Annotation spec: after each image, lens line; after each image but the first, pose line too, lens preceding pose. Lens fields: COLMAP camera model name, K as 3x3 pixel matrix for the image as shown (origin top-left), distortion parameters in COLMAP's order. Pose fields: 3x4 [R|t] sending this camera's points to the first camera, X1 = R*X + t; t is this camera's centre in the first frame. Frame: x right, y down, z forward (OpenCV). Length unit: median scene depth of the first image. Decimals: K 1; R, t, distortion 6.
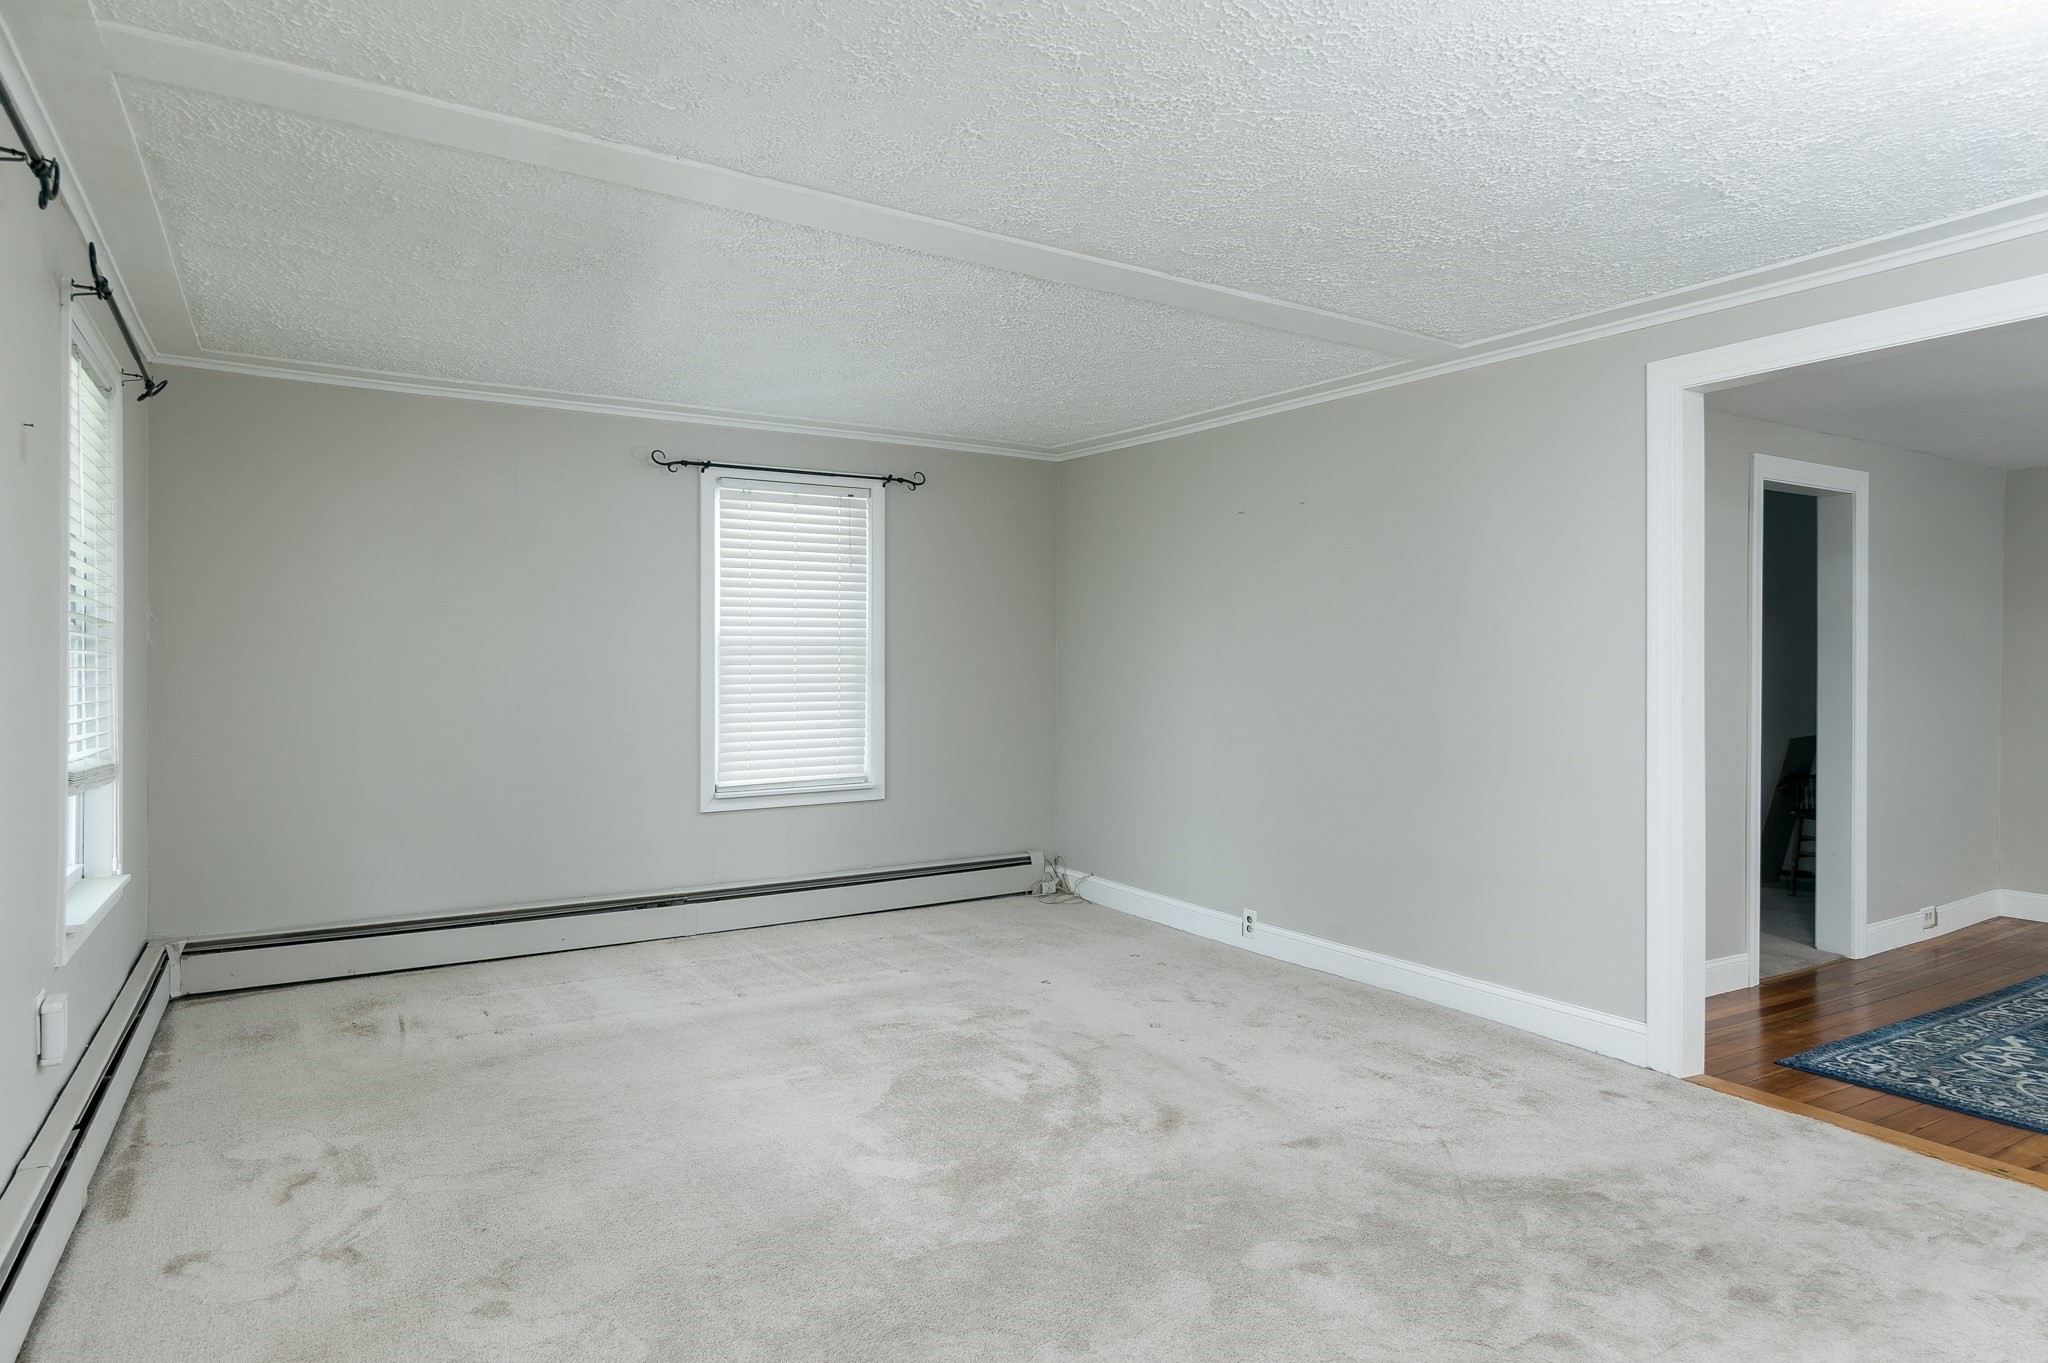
lens RADIAL K [[1159.6, 0, 1017.9], [0, 1159.6, 677.3], [0, 0, 1]] dist [0.001308, 0.000775]
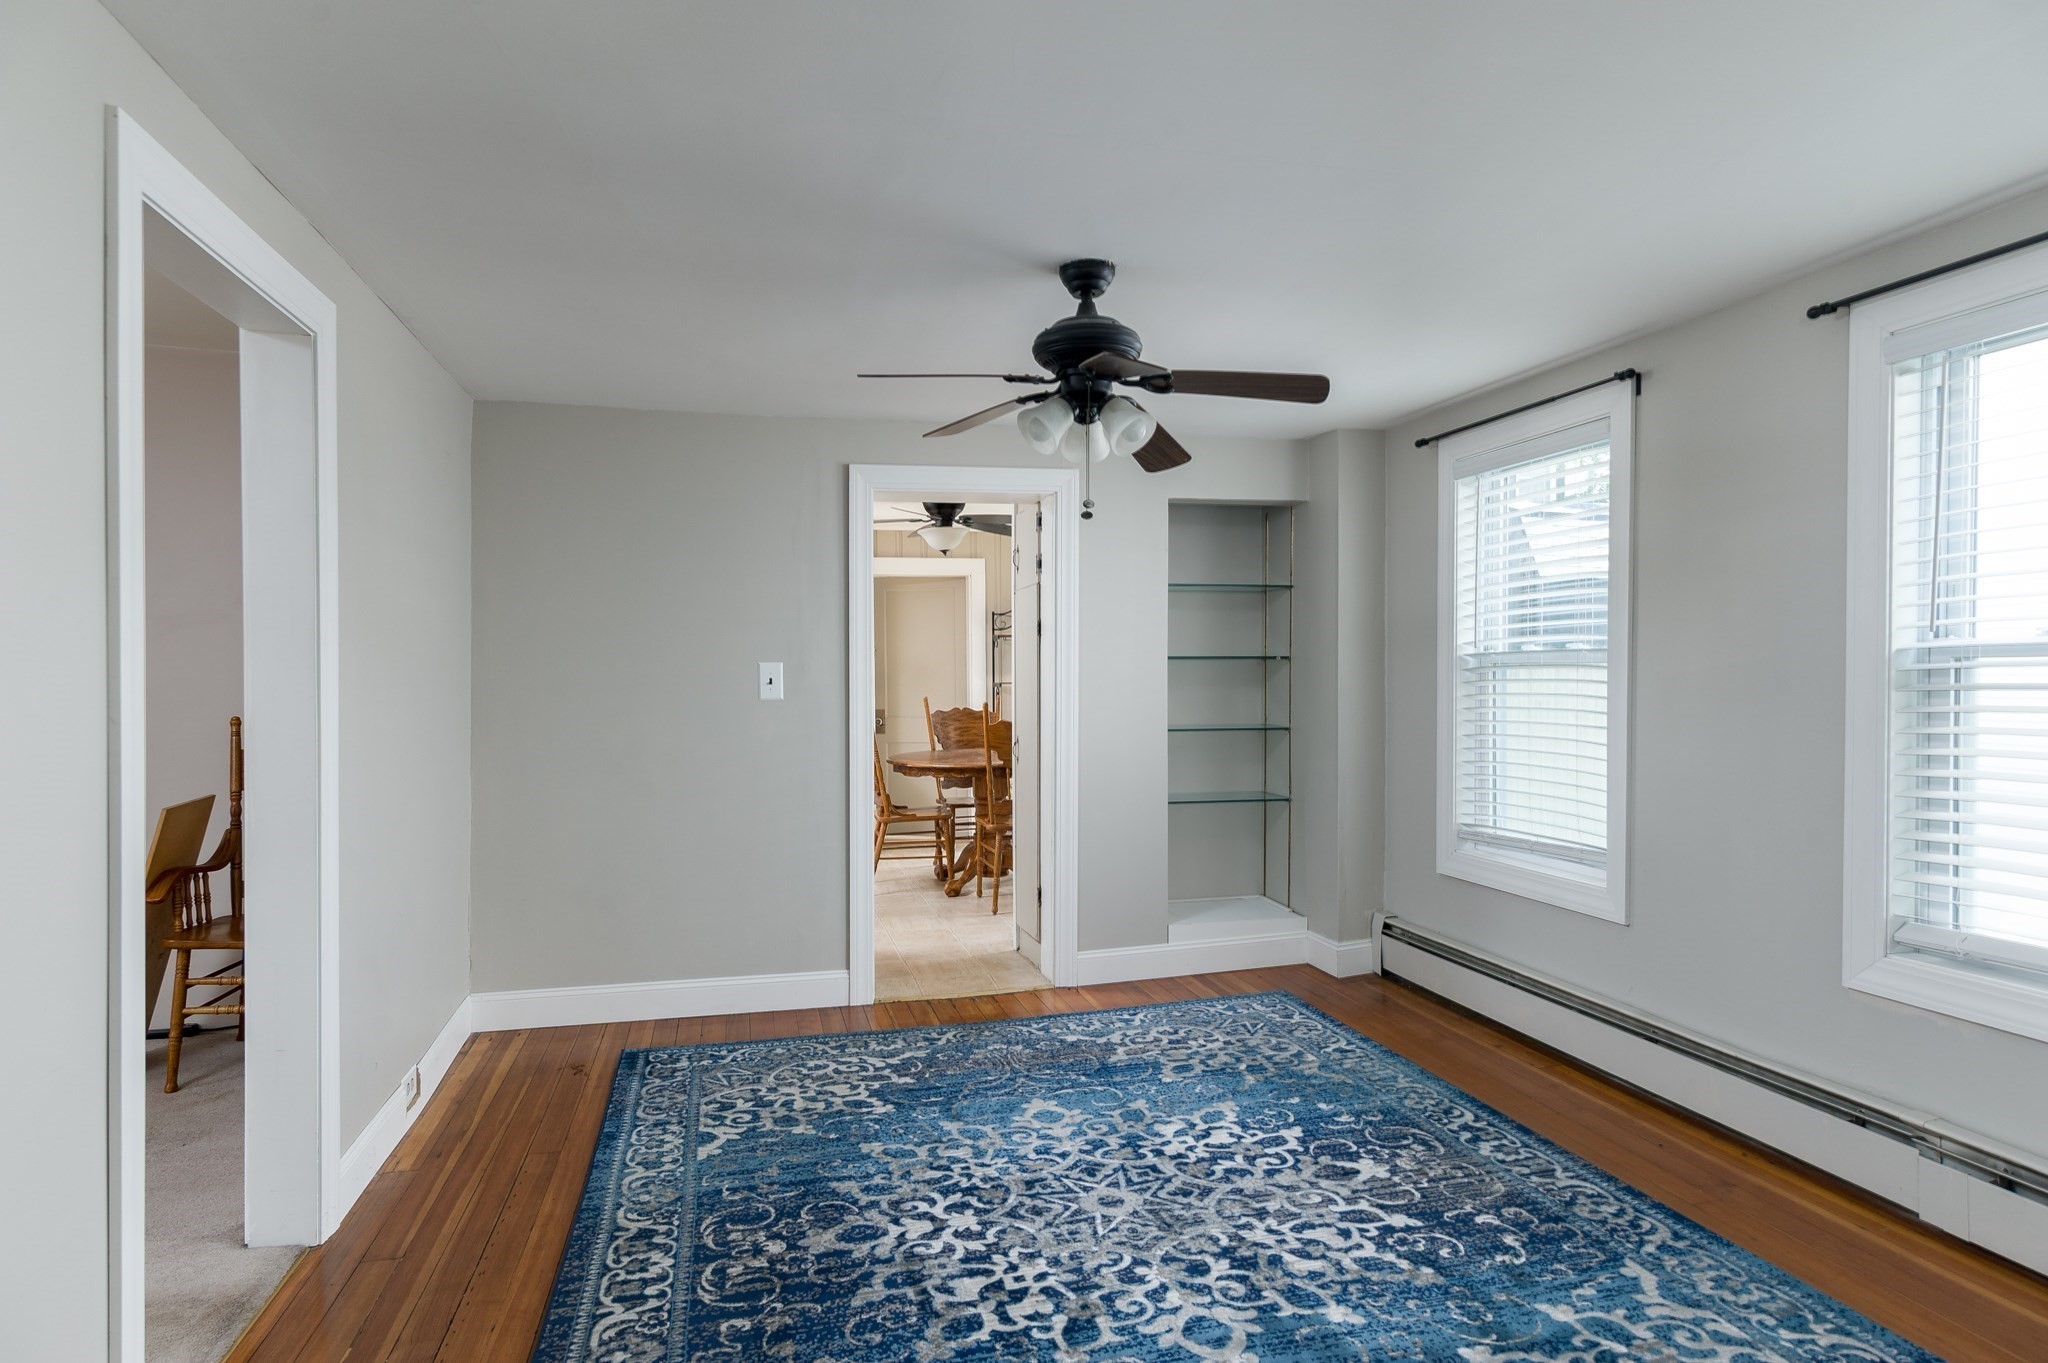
lens RADIAL K [[1159.6, 0, 944.9], [0, 1159.6, 697.7], [0, 0, 1]] dist [0.001308, 0.000775]
pose [[0.351433, -0.015098, 0.936091, 0.313874], [0.016323, 0.999817, 0.009998, -0.002202], [-0.936071, 0.011766, 0.351615, 0.520004]]
